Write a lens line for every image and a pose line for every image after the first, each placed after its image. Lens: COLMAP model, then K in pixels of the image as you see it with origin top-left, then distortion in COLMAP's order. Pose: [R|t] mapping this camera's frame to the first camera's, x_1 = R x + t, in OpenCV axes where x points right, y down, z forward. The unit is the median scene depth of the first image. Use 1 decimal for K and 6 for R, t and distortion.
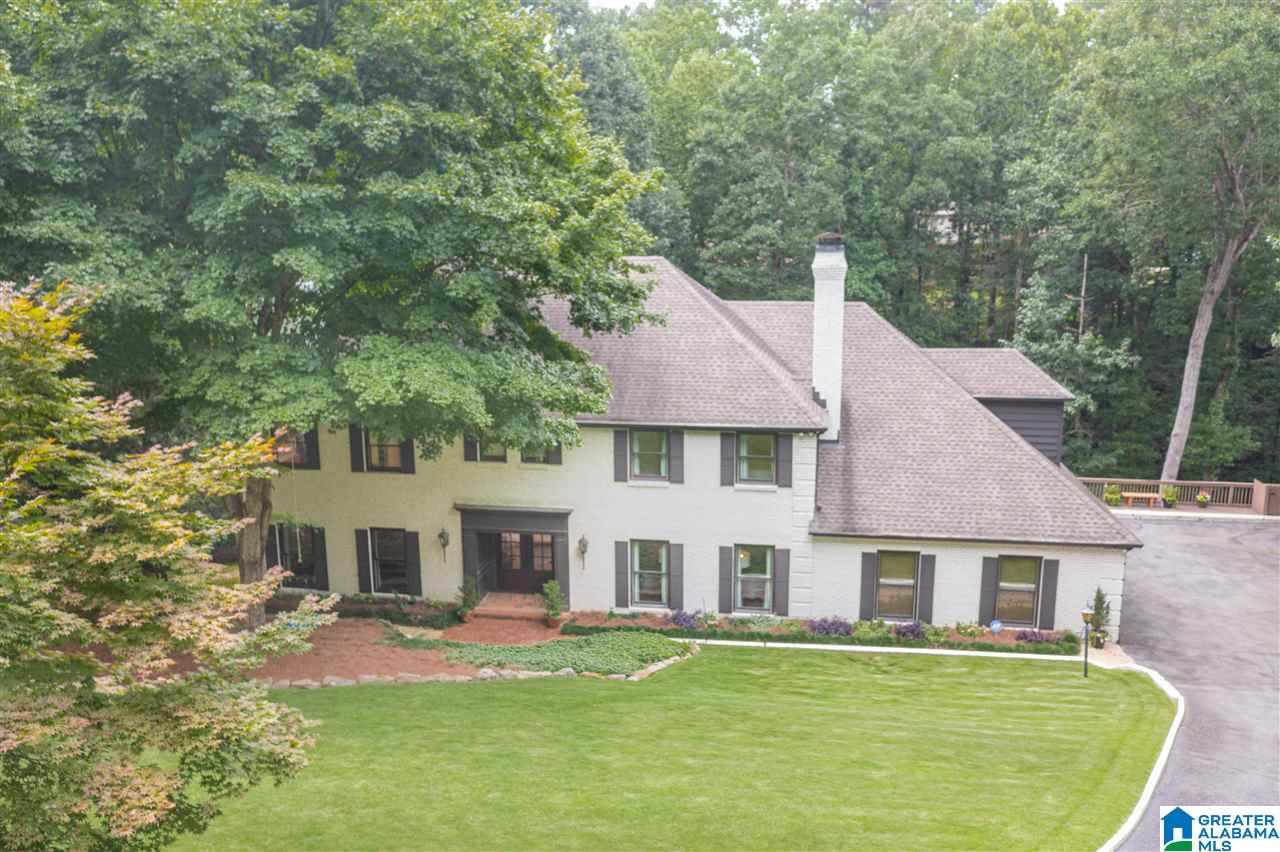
lens RADIAL K [[996.4, 0, 640.0], [0, 996.4, 426.0], [0, 0, 1]] dist [-0.006547, 0.002154]
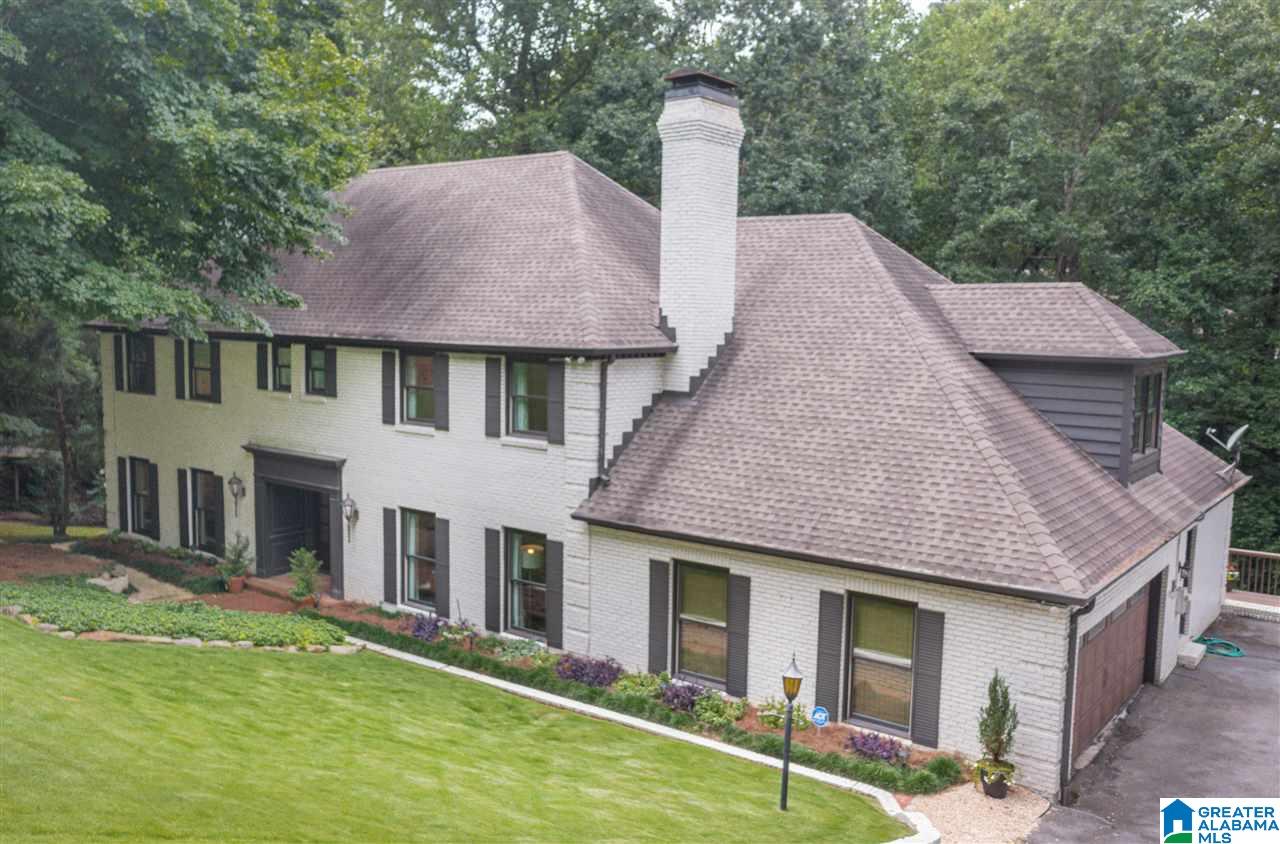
lens RADIAL K [[1054.9, 0, 721.5], [0, 1054.9, 446.7], [0, 0, 1]] dist [-0.033590, -0.001690]
pose [[0.889771, 0.074090, -0.450354, 0.540914], [-0.116176, 0.991000, -0.066497, 0.094408], [0.441374, 0.111488, 0.890370, 0.422974]]
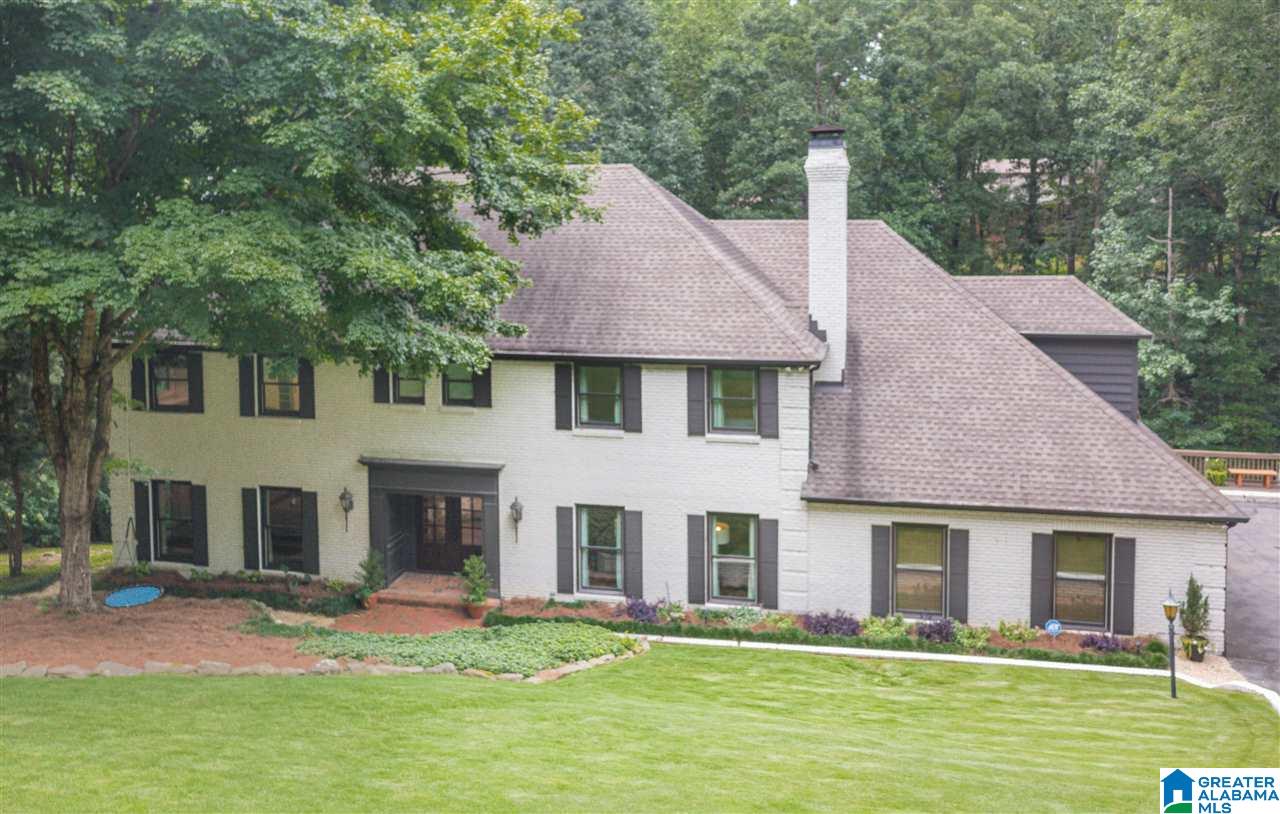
lens RADIAL K [[1066.5, 0, 634.0], [0, 1066.5, 280.5], [0, 0, 1]] dist [0.001289, -0.003791]
pose [[0.997680, 0.000599, -0.068078, 0.094075], [-0.009867, 0.990676, -0.135883, 0.052683], [0.067362, 0.136239, 0.988383, 0.145226]]
